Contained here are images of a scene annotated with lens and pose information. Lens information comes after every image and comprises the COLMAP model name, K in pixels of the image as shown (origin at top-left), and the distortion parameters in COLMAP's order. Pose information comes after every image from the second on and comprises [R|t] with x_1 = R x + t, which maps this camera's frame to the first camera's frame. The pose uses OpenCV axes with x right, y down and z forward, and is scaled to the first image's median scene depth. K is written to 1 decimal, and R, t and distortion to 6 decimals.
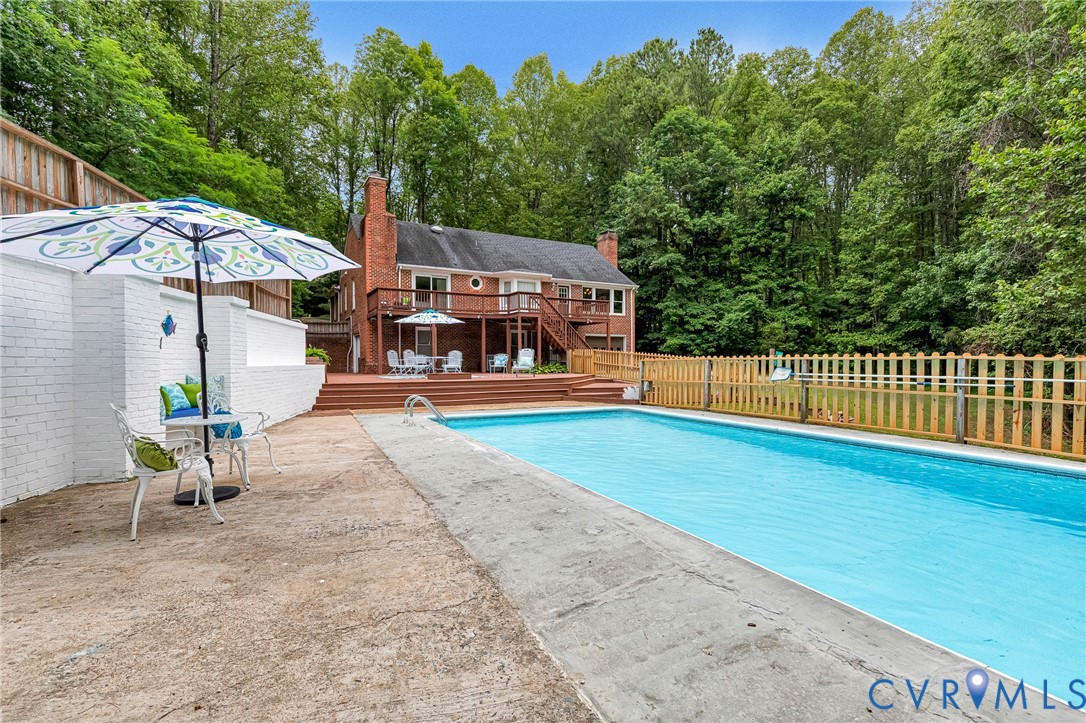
lens RADIAL K [[506.5, 0, 539.6], [0, 506.5, 363.0], [0, 0, 1]] dist [-0.002308, -0.000130]
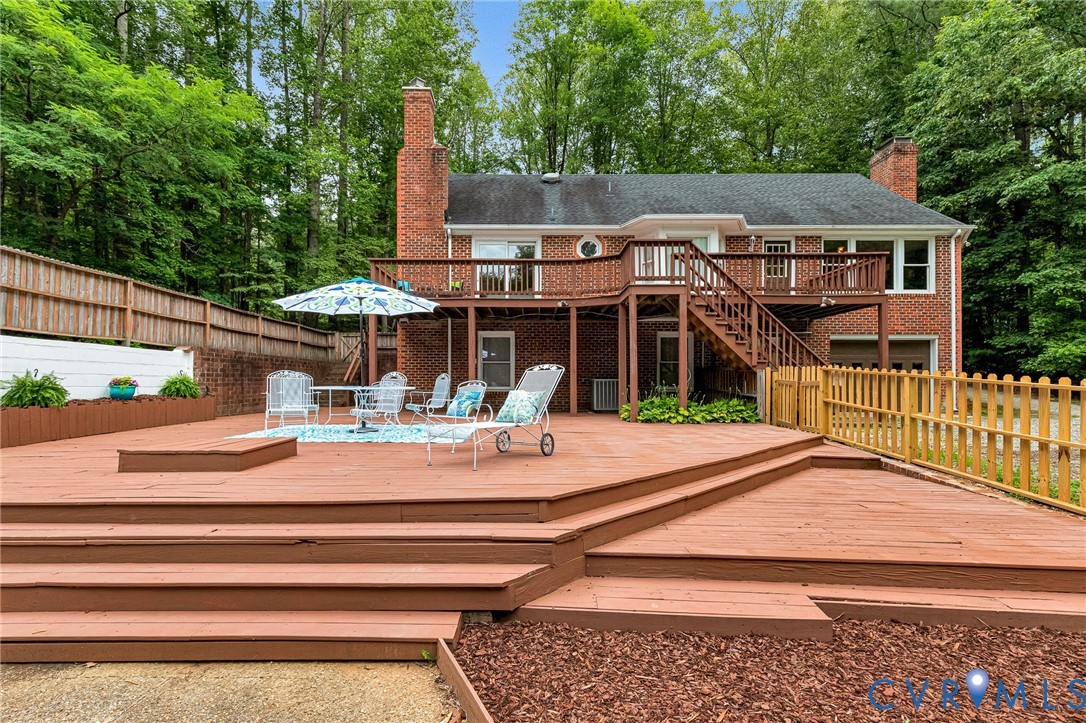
lens RADIAL K [[506.5, 0, 522.4], [0, 506.5, 381.9], [0, 0, 1]] dist [-0.002308, -0.000130]
pose [[0.866141, 0.003268, -0.499789, 0.064391], [-0.006285, 0.999971, -0.004354, -0.007840], [0.499760, 0.006913, 0.866136, 0.361717]]
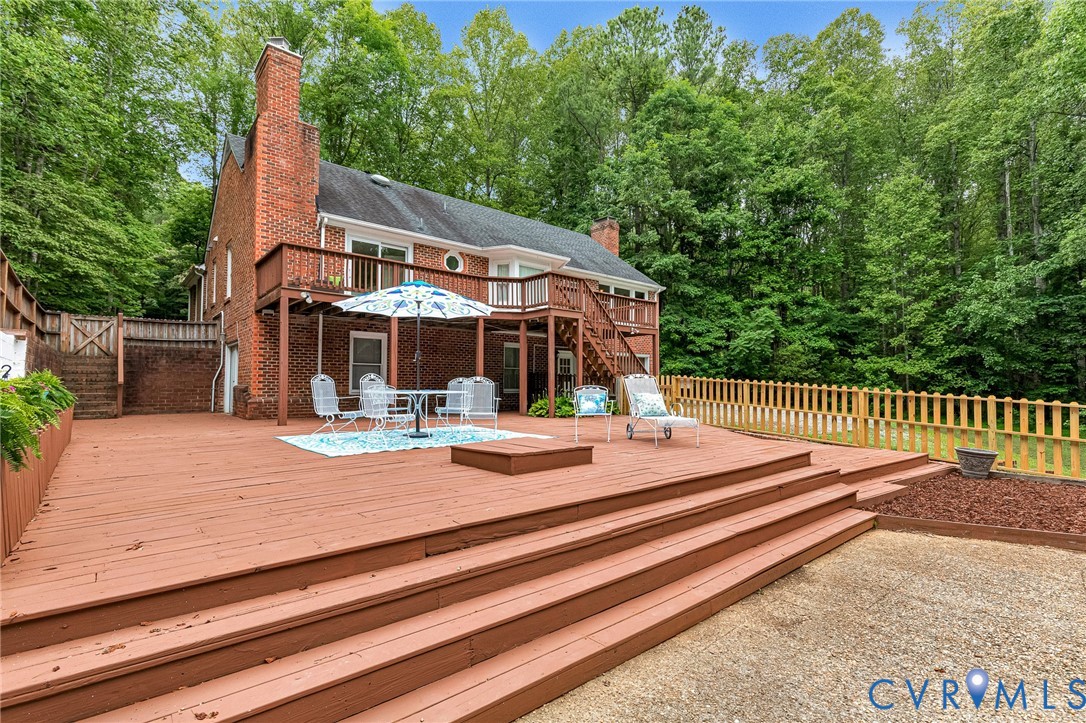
lens RADIAL K [[506.5, 0, 543.3], [0, 506.5, 364.8], [0, 0, 1]] dist [-0.002308, -0.000130]
pose [[0.979853, 0.014751, 0.199177, -0.103085], [-0.005983, 0.998989, -0.044549, -0.008019], [-0.199633, 0.042460, 0.978950, 0.292431]]
